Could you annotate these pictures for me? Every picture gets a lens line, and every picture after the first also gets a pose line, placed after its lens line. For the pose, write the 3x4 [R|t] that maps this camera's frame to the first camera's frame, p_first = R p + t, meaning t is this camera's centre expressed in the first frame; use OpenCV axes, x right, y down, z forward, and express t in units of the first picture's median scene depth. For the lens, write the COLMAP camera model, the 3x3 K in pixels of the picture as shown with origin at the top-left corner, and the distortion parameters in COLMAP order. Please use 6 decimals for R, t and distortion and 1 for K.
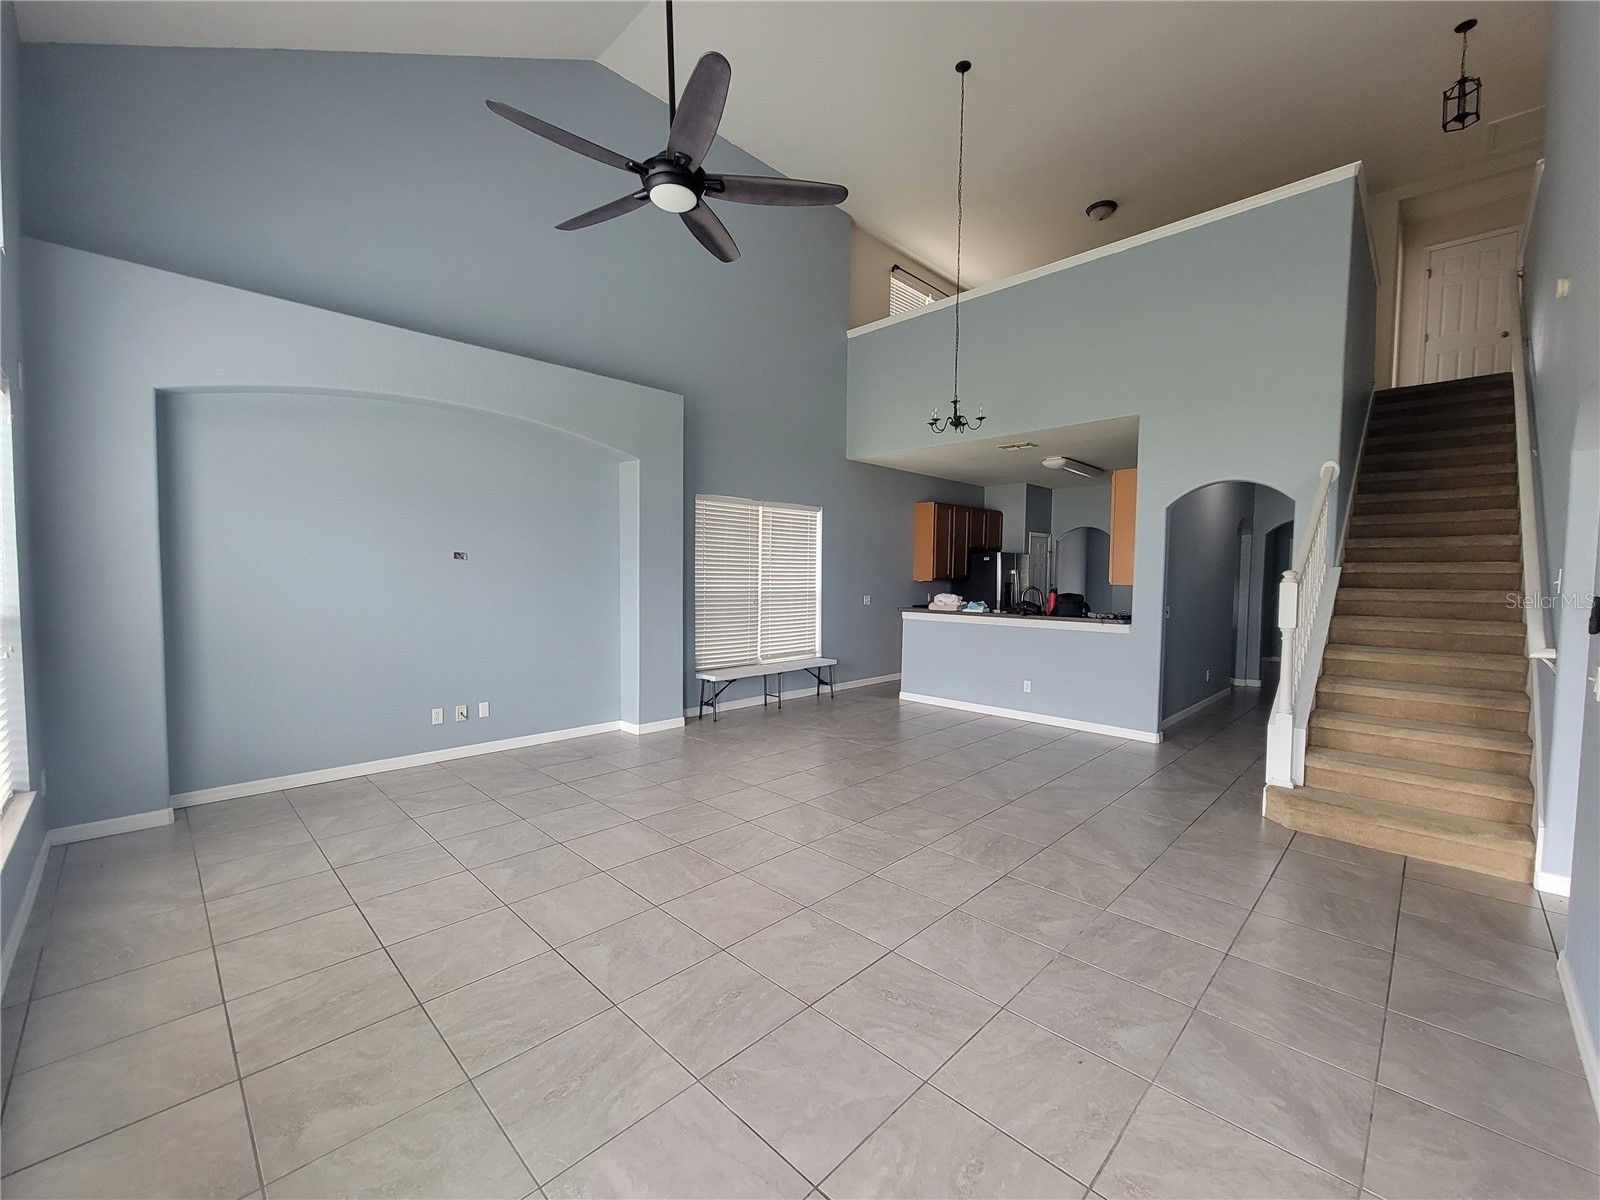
lens RADIAL K [[652.5, 0, 801.0], [0, 652.5, 610.3], [0, 0, 1]] dist [-0.001868, -0.002199]
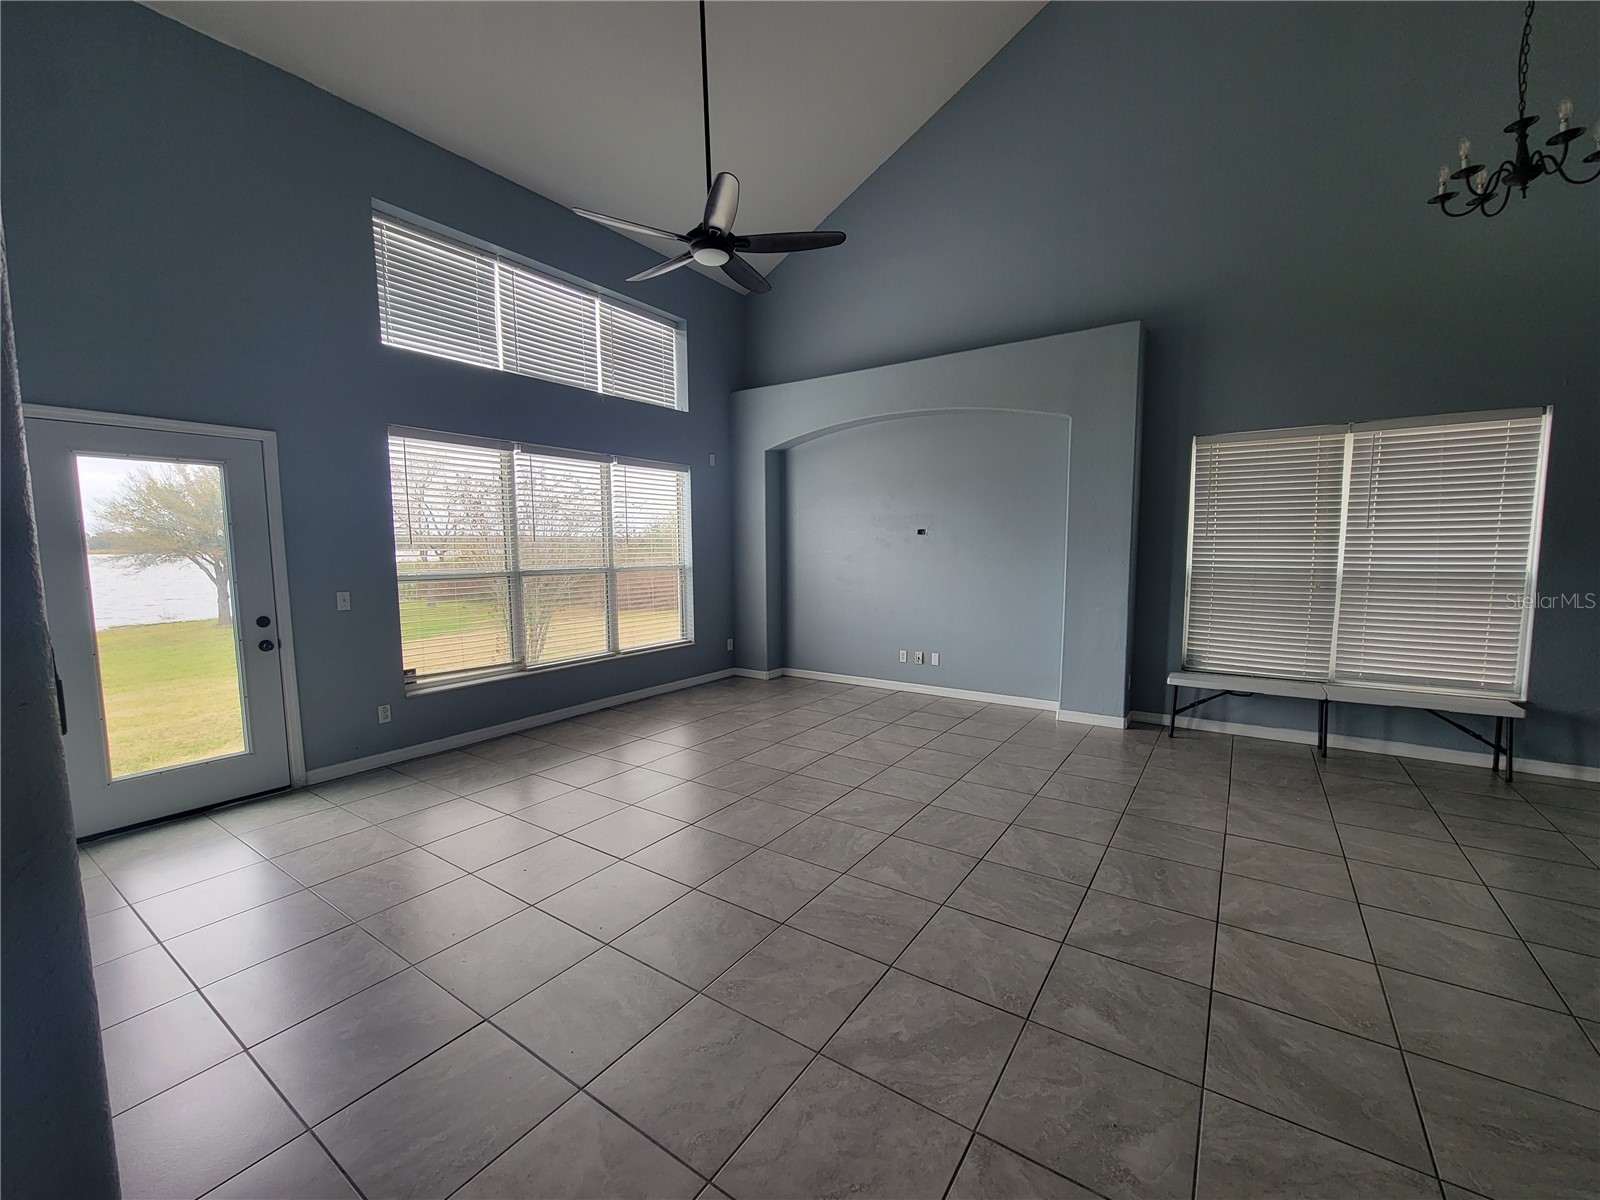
lens RADIAL K [[652.5, 0, 801.0], [0, 652.5, 610.3], [0, 0, 1]] dist [-0.001868, -0.002199]
pose [[0.179596, 0.086966, -0.979889, 0.676056], [-0.045667, 0.995748, 0.080004, -0.024230], [0.982680, 0.030380, 0.182804, 0.551330]]
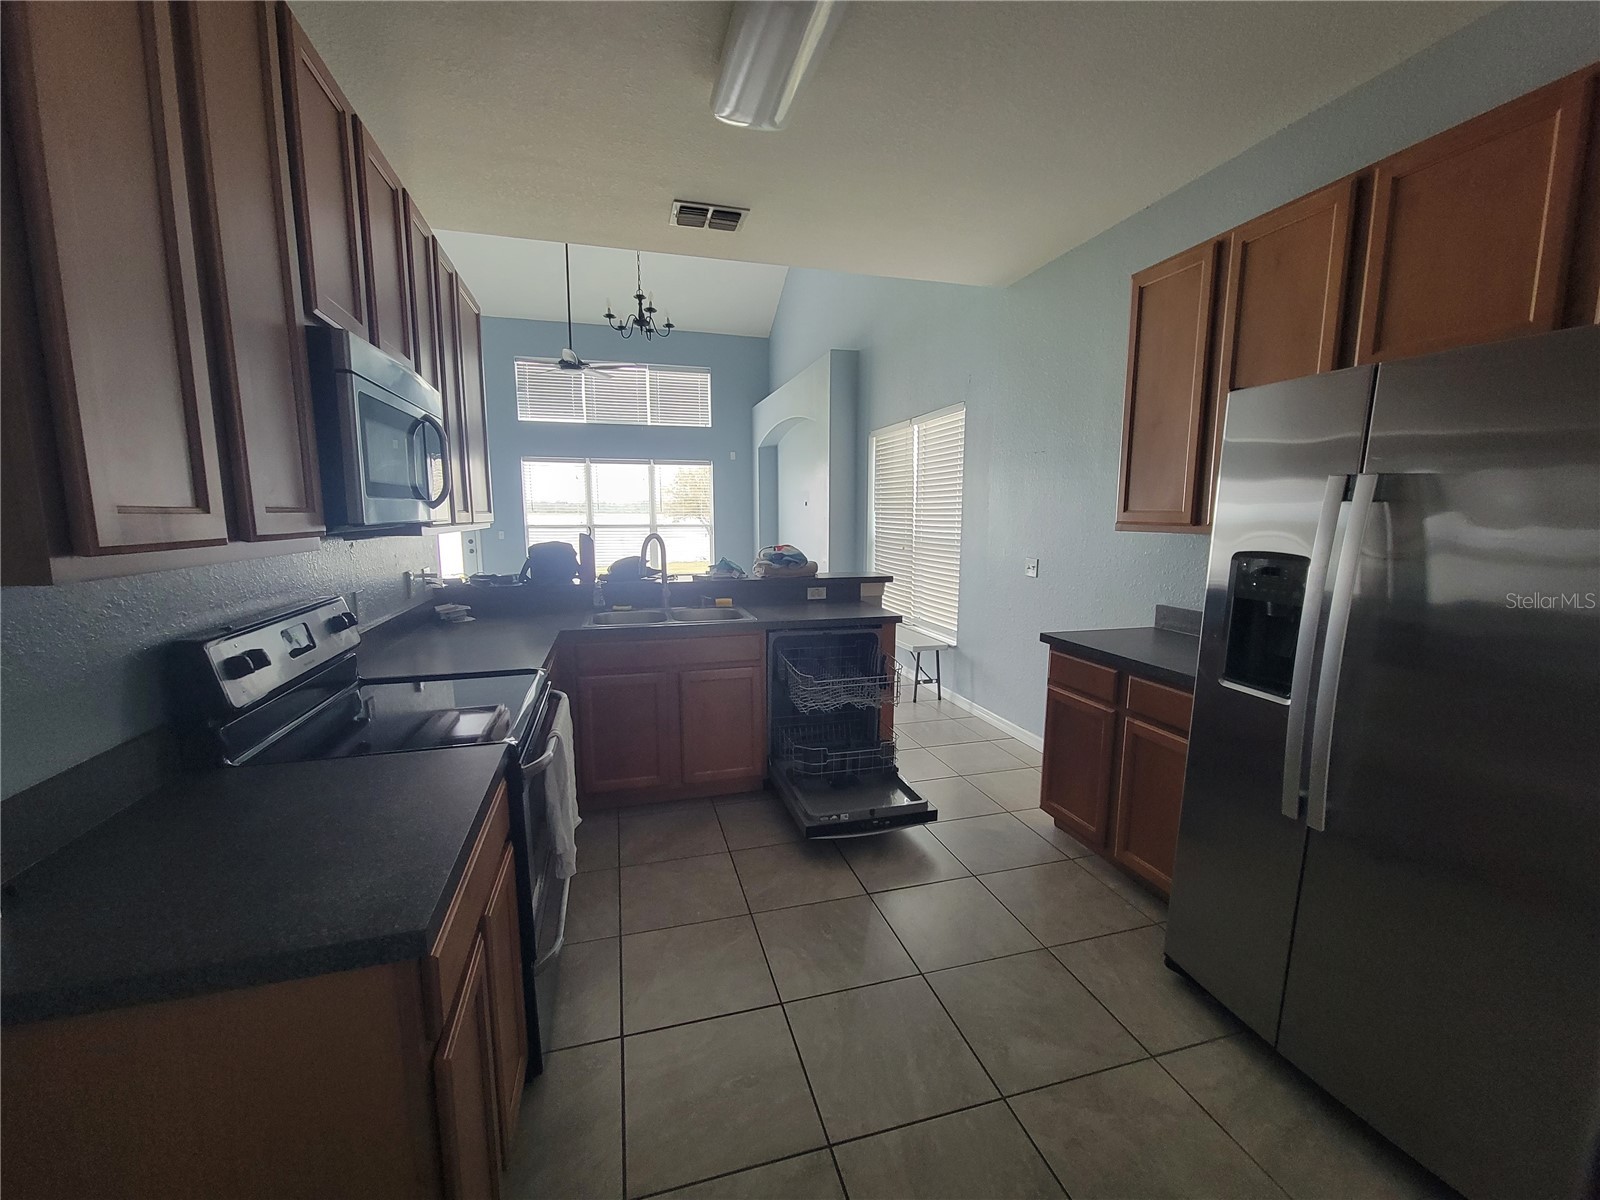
lens RADIAL K [[652.5, 0, 801.0], [0, 652.5, 610.3], [0, 0, 1]] dist [-0.001868, -0.002199]
pose [[-0.494317, 0.120801, -0.860847, 1.018257], [-0.052311, 0.984368, 0.168173, -0.096306], [0.867706, 0.128163, -0.480271, 1.867750]]
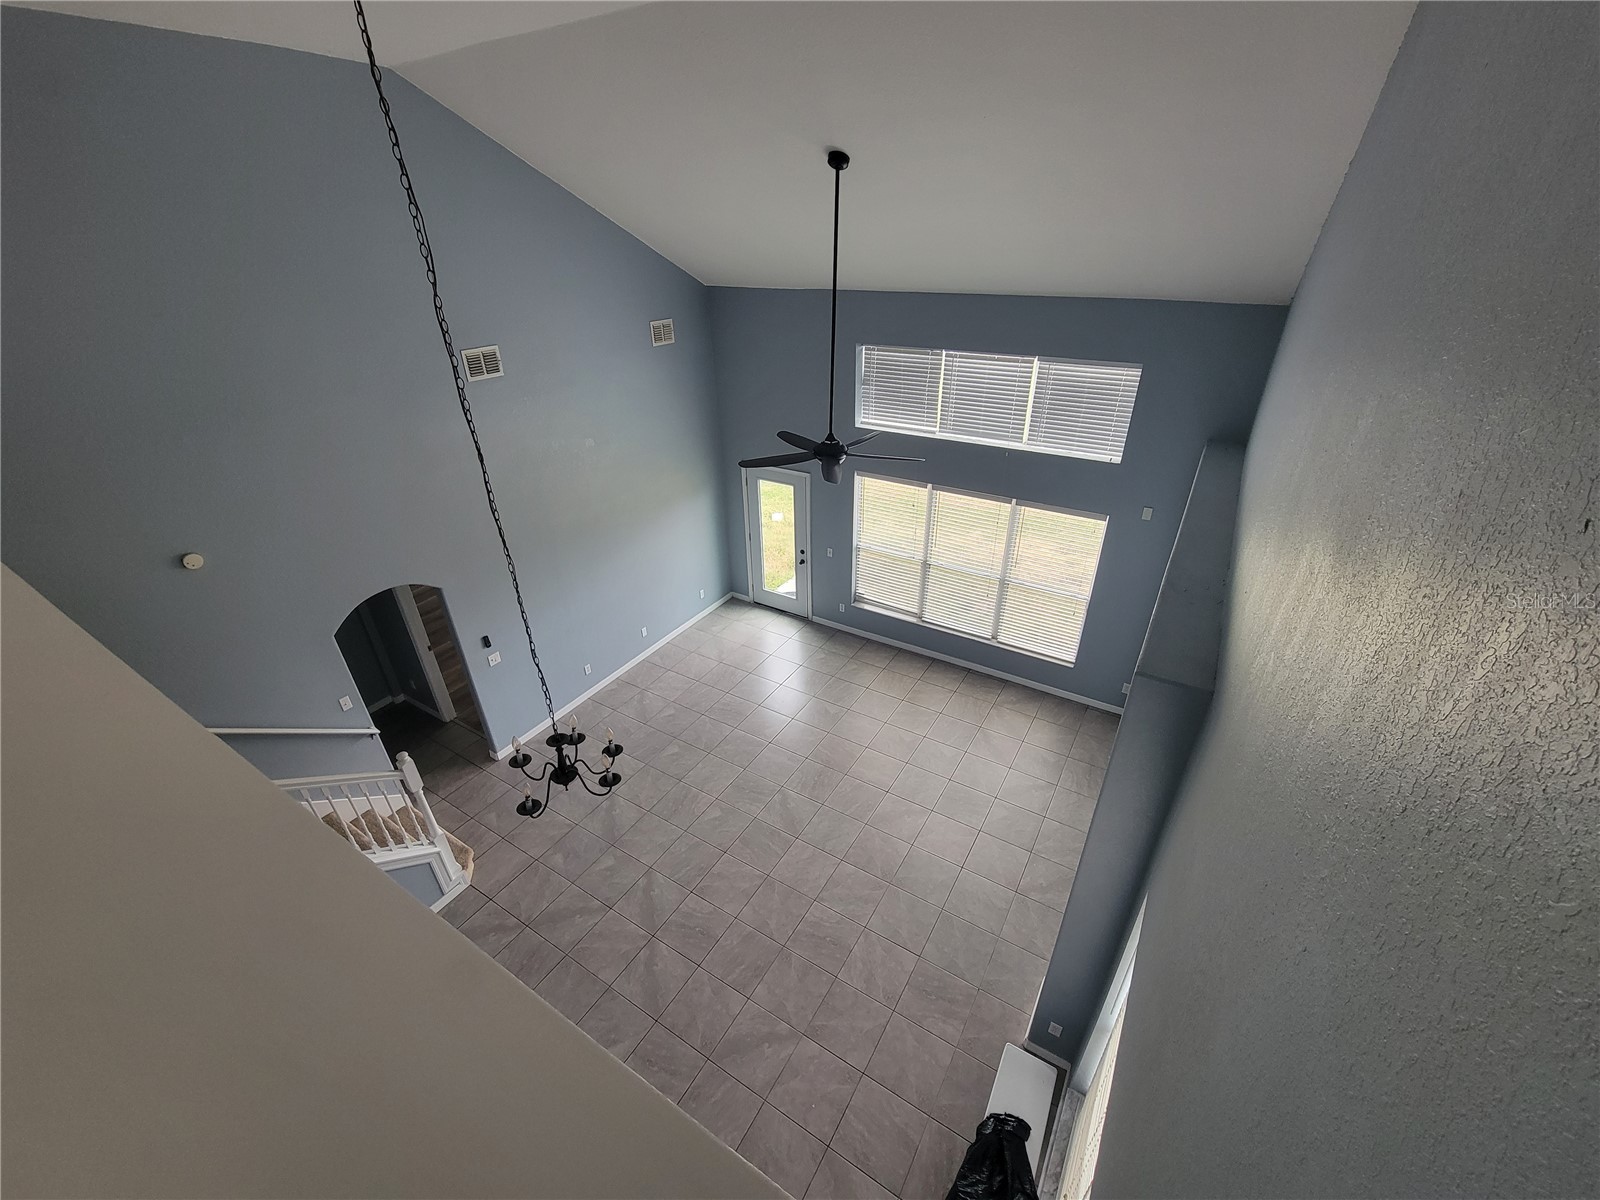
lens RADIAL K [[652.5, 0, 801.0], [0, 652.5, 610.3], [0, 0, 1]] dist [-0.001868, -0.002199]
pose [[-0.975172, 0.122394, -0.184552, 0.163233], [0.000184, 0.833831, 0.552019, -0.755796], [0.221449, 0.538280, -0.813152, 1.576082]]
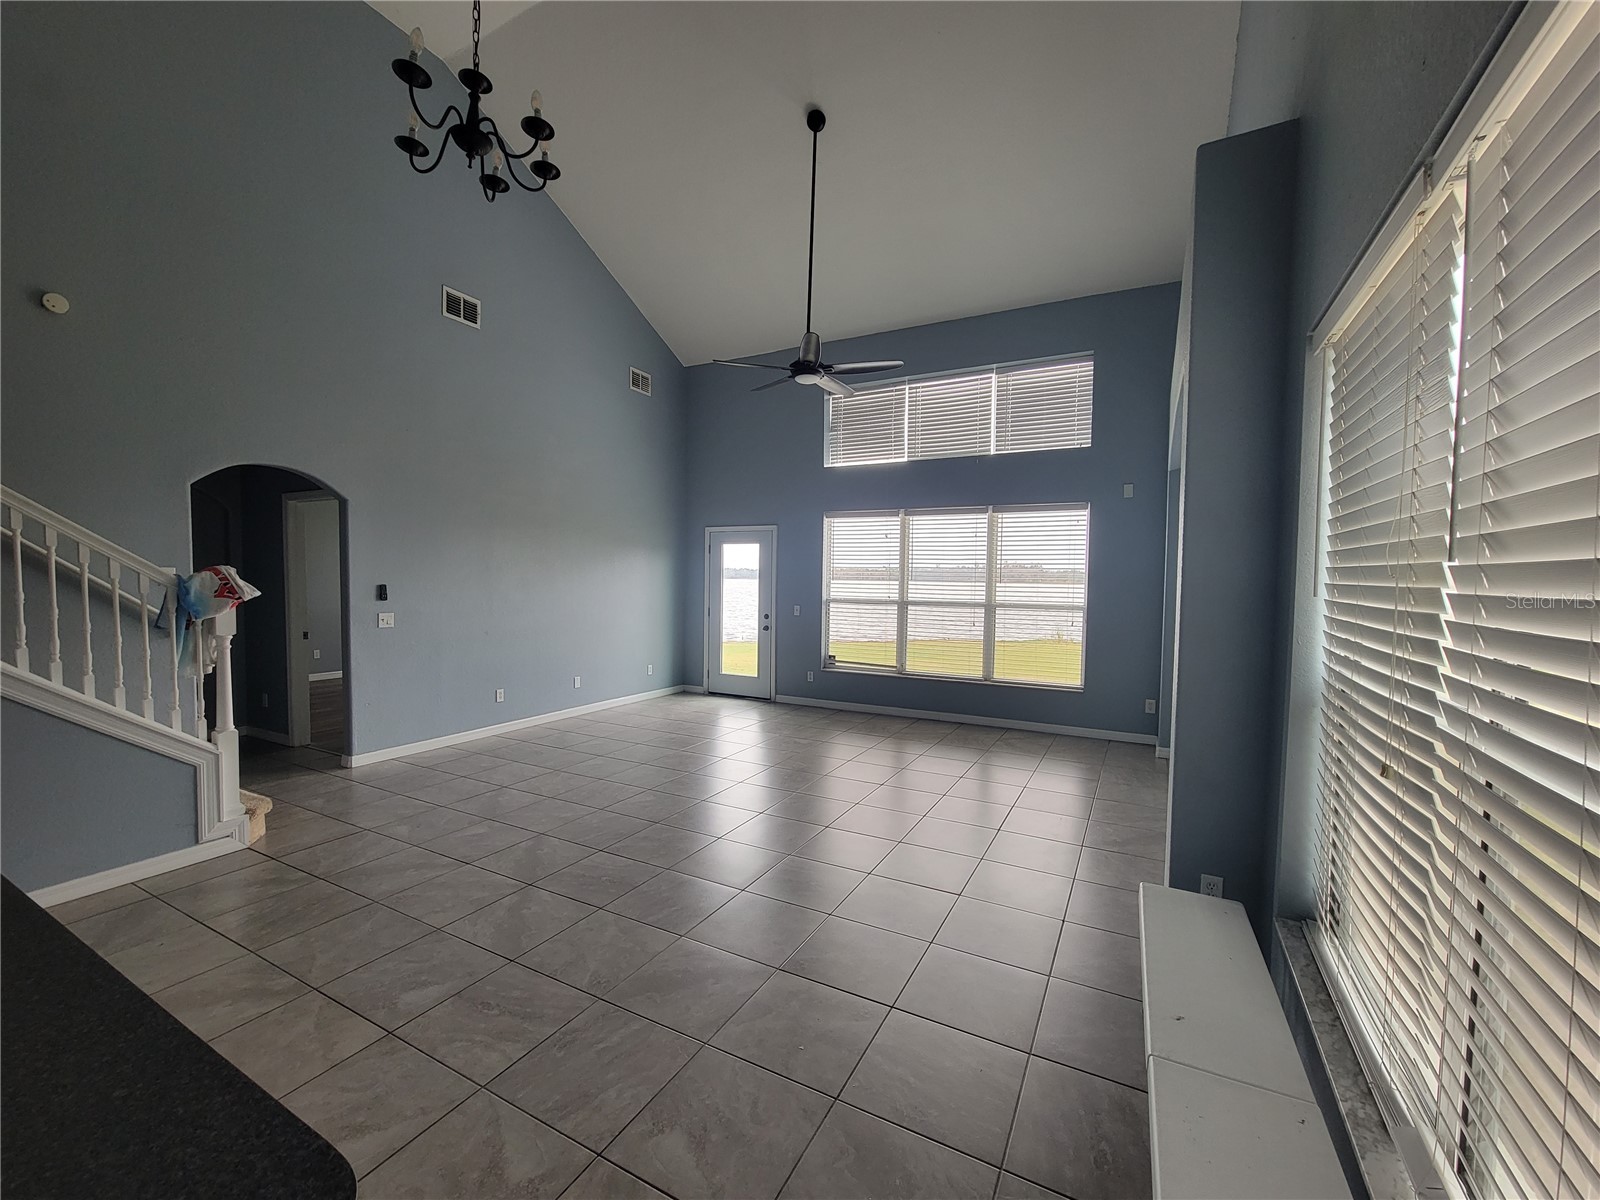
lens RADIAL K [[652.5, 0, 801.0], [0, 652.5, 610.3], [0, 0, 1]] dist [-0.001868, -0.002199]
pose [[-0.958085, -0.006651, -0.286406, 0.194490], [-0.036476, 0.994426, 0.098925, -0.097529], [0.284151, 0.105226, -0.952988, 1.615818]]
